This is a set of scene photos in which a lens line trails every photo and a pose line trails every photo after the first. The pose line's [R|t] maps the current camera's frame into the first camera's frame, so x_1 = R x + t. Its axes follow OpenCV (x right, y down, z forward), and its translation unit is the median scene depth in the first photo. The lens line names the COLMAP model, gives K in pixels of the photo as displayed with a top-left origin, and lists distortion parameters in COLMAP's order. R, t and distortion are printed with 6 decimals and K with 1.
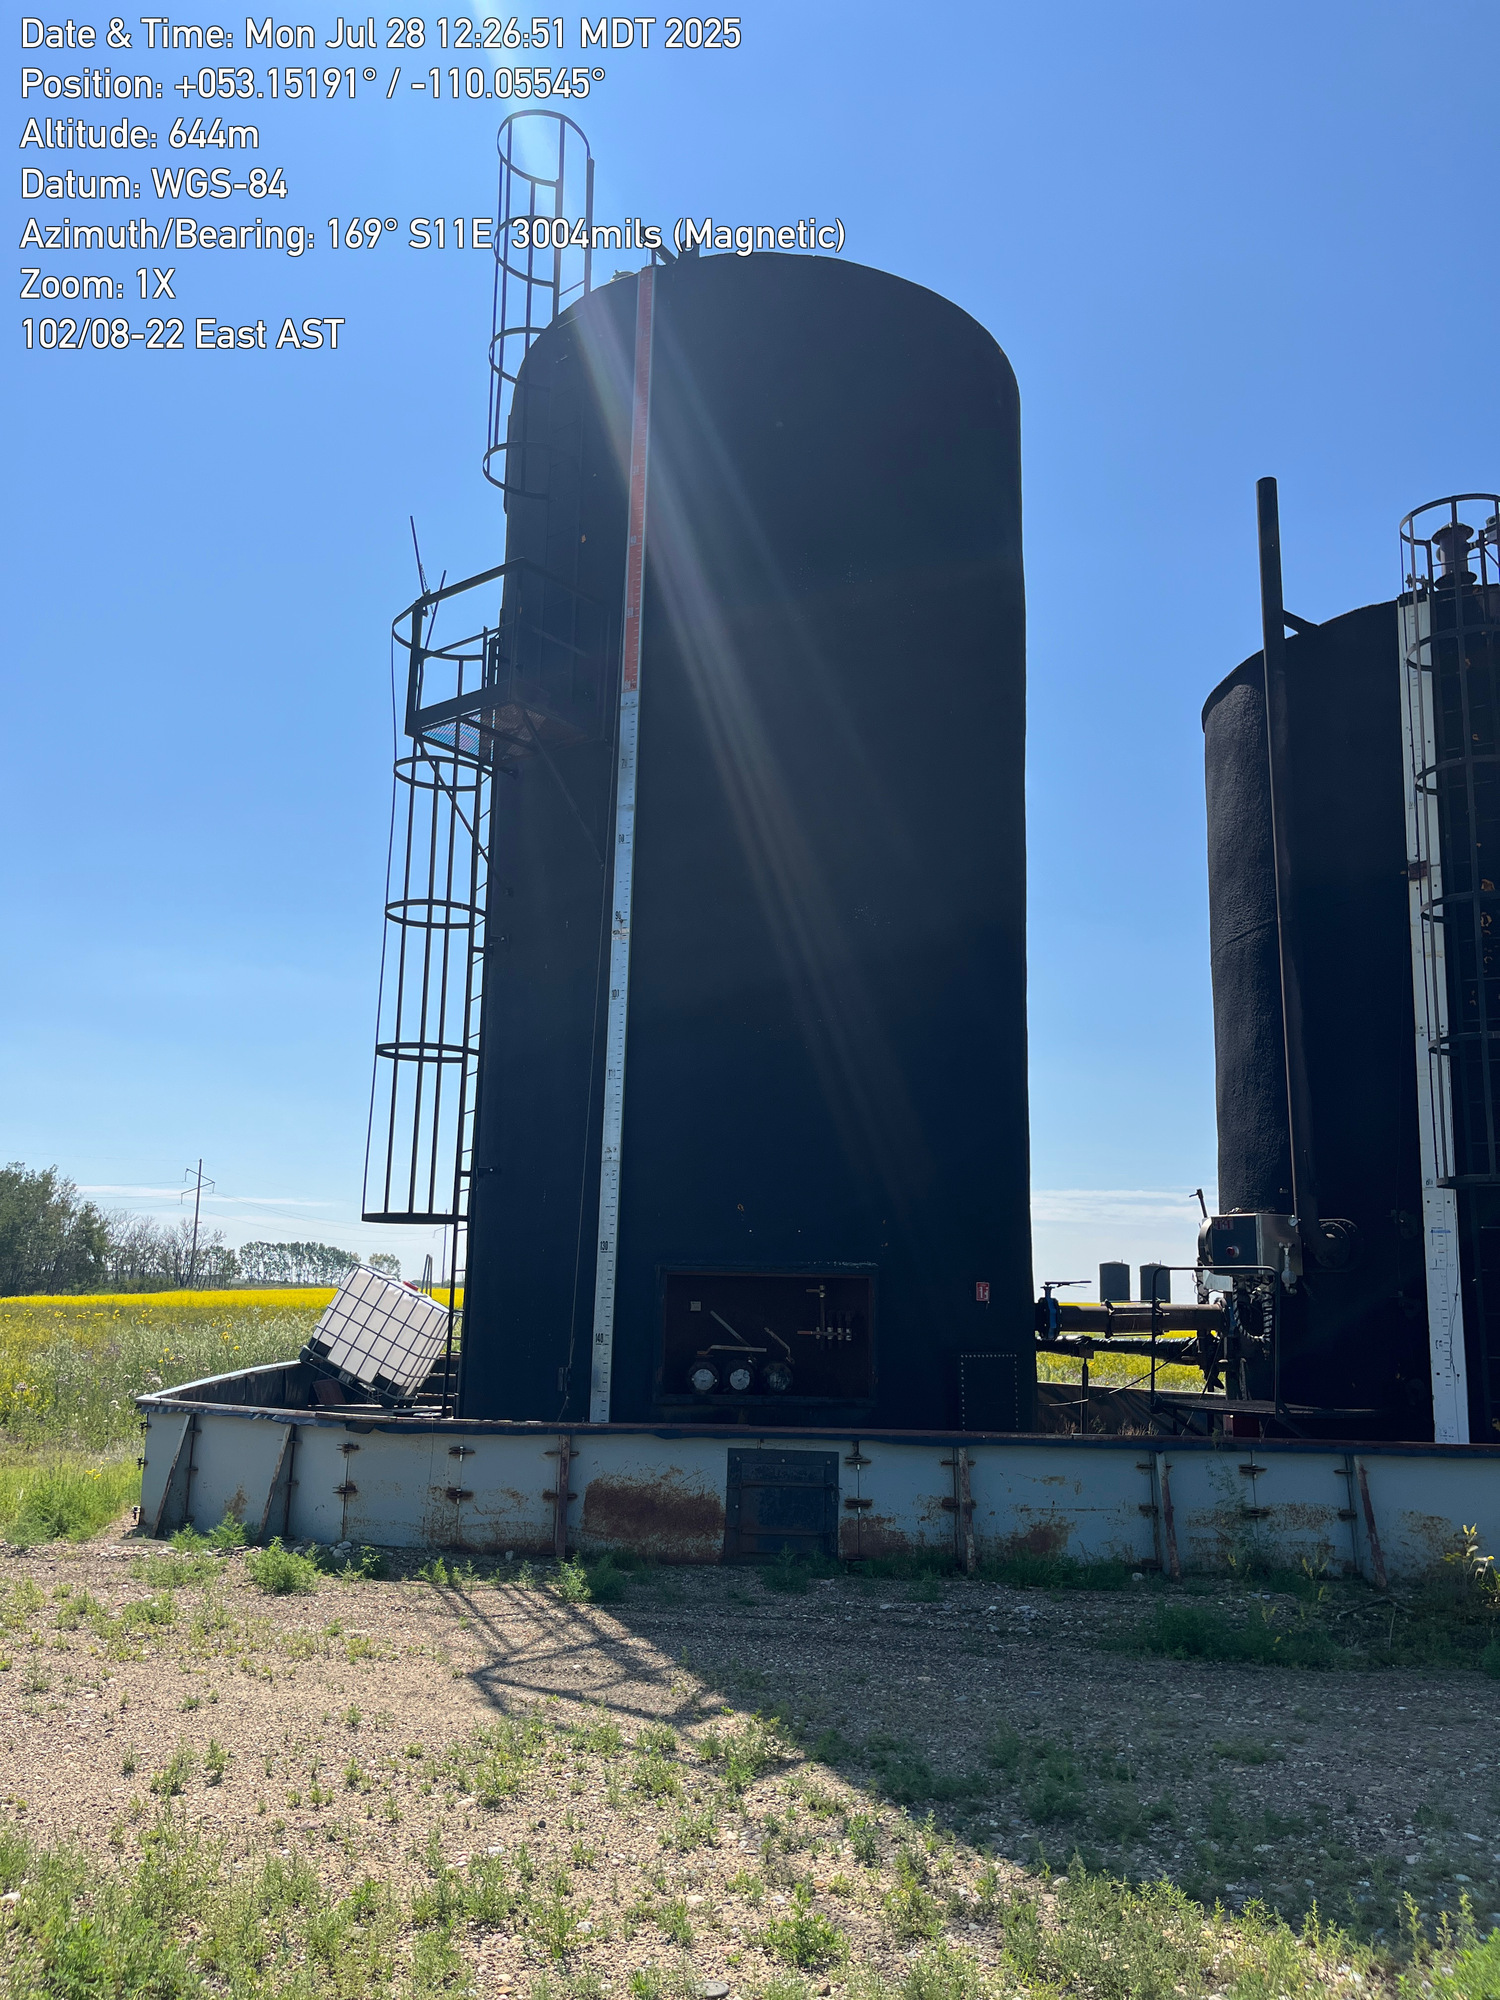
lens RADIAL K [[1502.6, 0, 737.5], [0, 1502.6, 992.6], [0, 0, 1]] dist [0.058390, -0.088876]
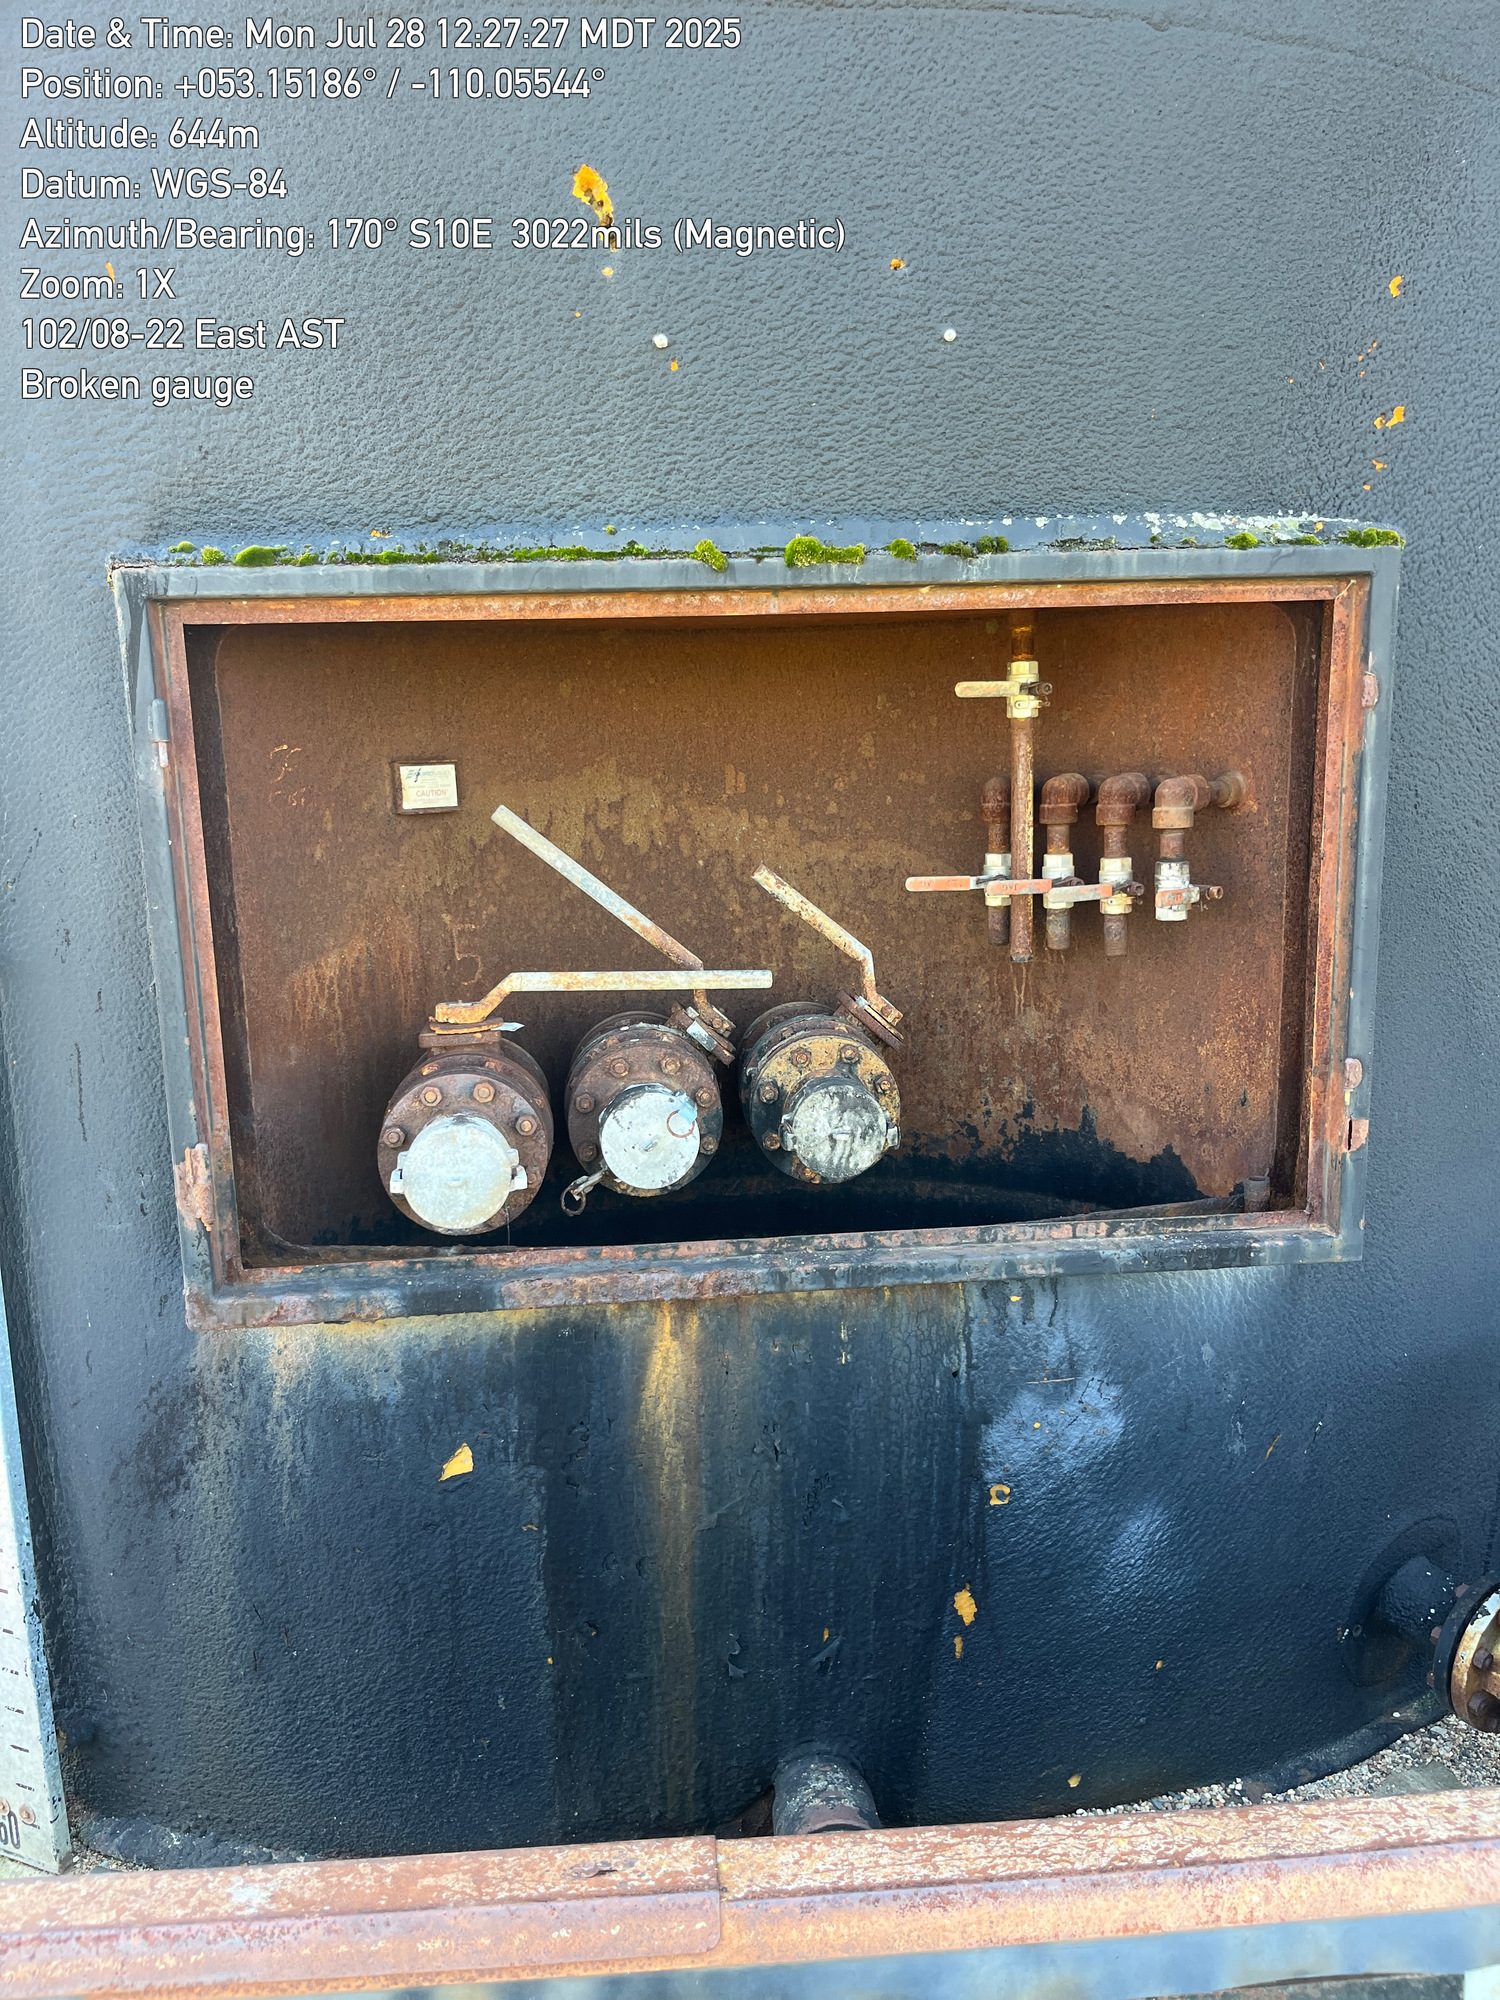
lens RADIAL K [[1502.6, 0, 752.5], [0, 1502.6, 997.8], [0, 0, 1]] dist [0.058390, -0.088876]
pose [[0.997772, -0.051780, 0.042065, 0.007280], [0.032647, 0.928859, 0.368992, 0.153437], [-0.058178, -0.366797, 0.928480, 0.761950]]
